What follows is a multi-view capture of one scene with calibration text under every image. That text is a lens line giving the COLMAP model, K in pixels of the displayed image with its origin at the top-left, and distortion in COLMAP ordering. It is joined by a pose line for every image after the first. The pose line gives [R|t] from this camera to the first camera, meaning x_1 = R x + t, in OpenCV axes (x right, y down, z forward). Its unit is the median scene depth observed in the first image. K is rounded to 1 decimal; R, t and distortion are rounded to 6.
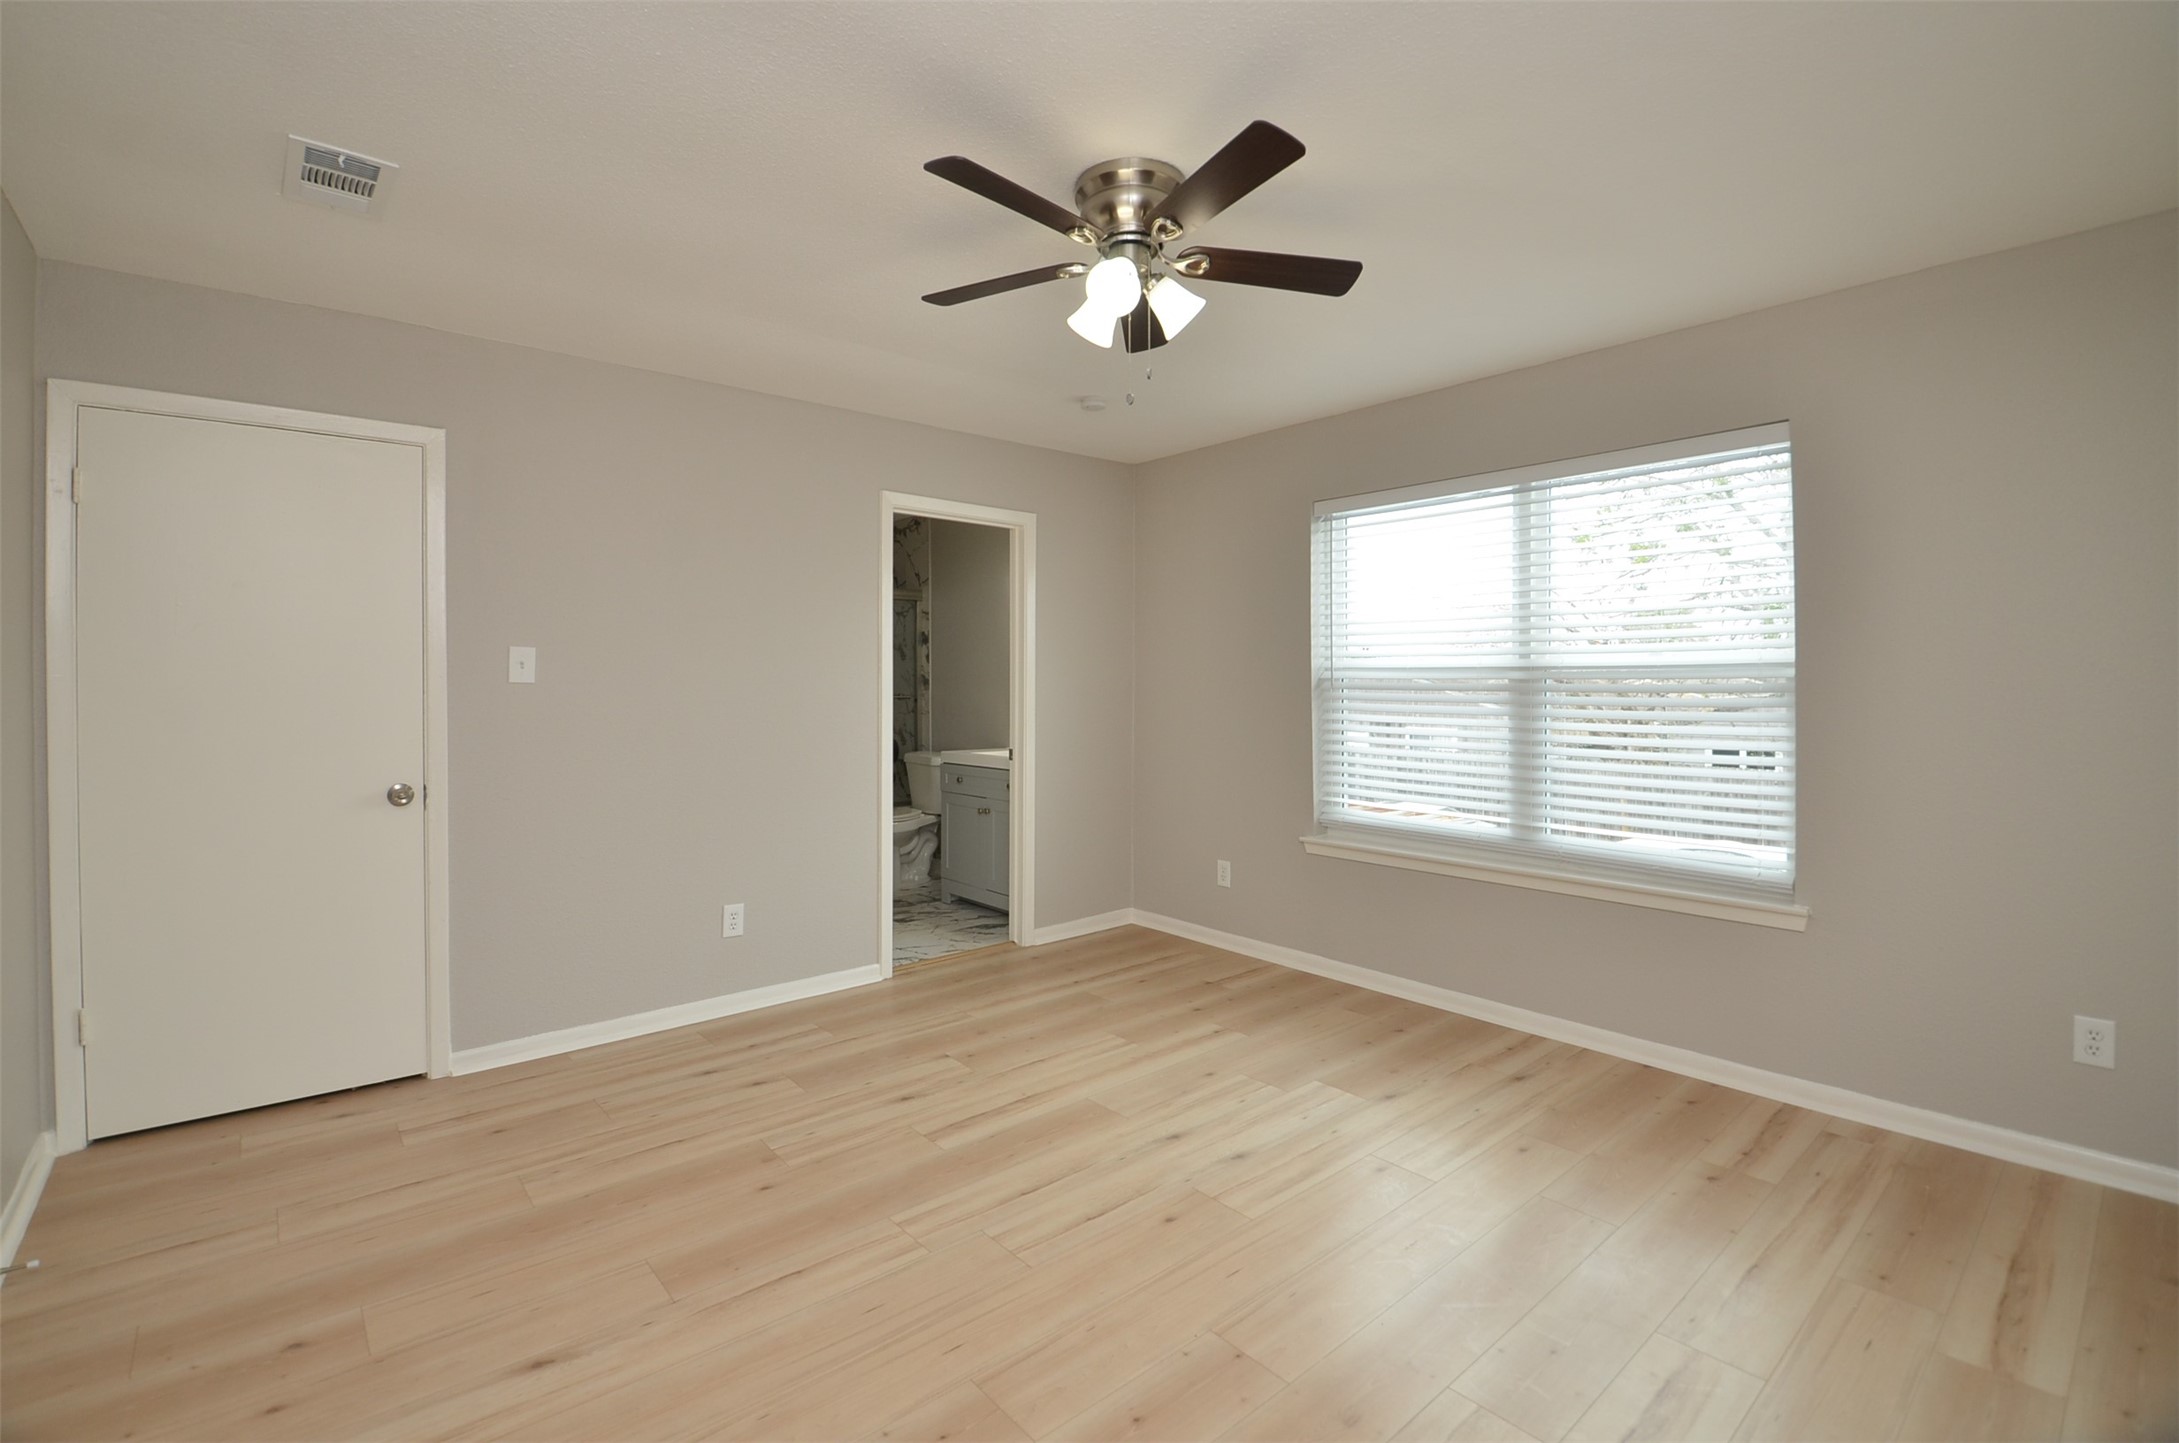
lens RADIAL K [[961.9, 0, 1072.1], [0, 961.9, 706.1], [0, 0, 1]] dist [0.002621, -0.016672]
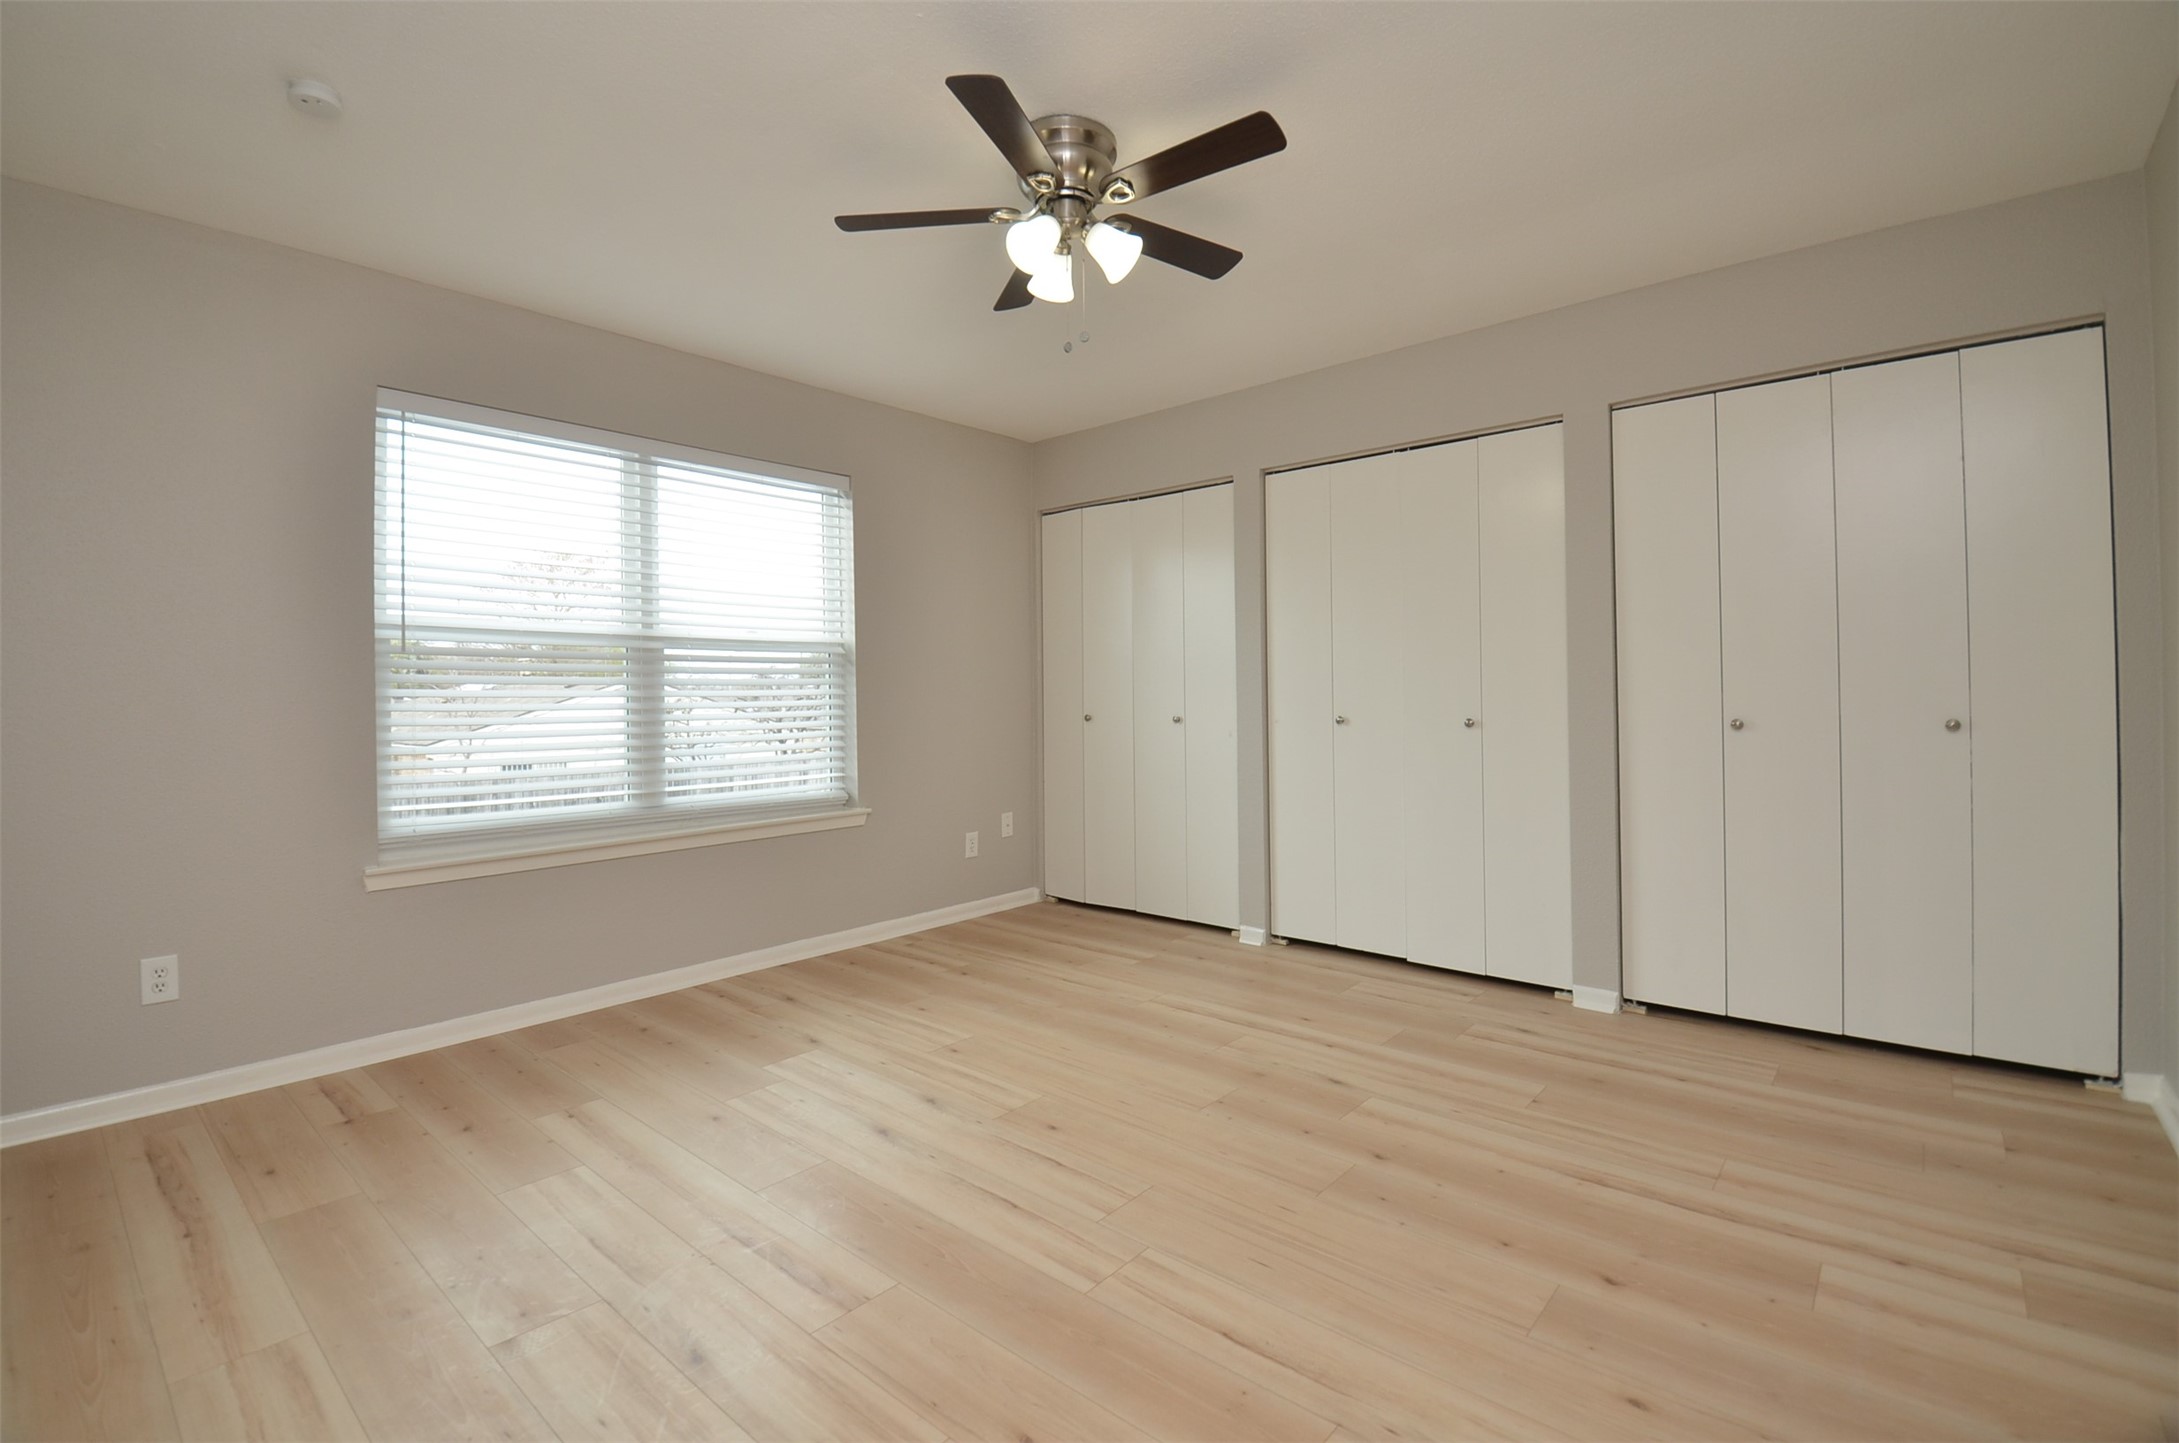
lens RADIAL K [[961.9, 0, 1085.6], [0, 961.9, 705.4], [0, 0, 1]] dist [0.002621, -0.016672]
pose [[-0.152435, -0.006323, 0.988293, -0.630421], [0.038158, 0.999196, 0.012278, 0.038969], [-0.987577, 0.039583, -0.152071, 0.736750]]
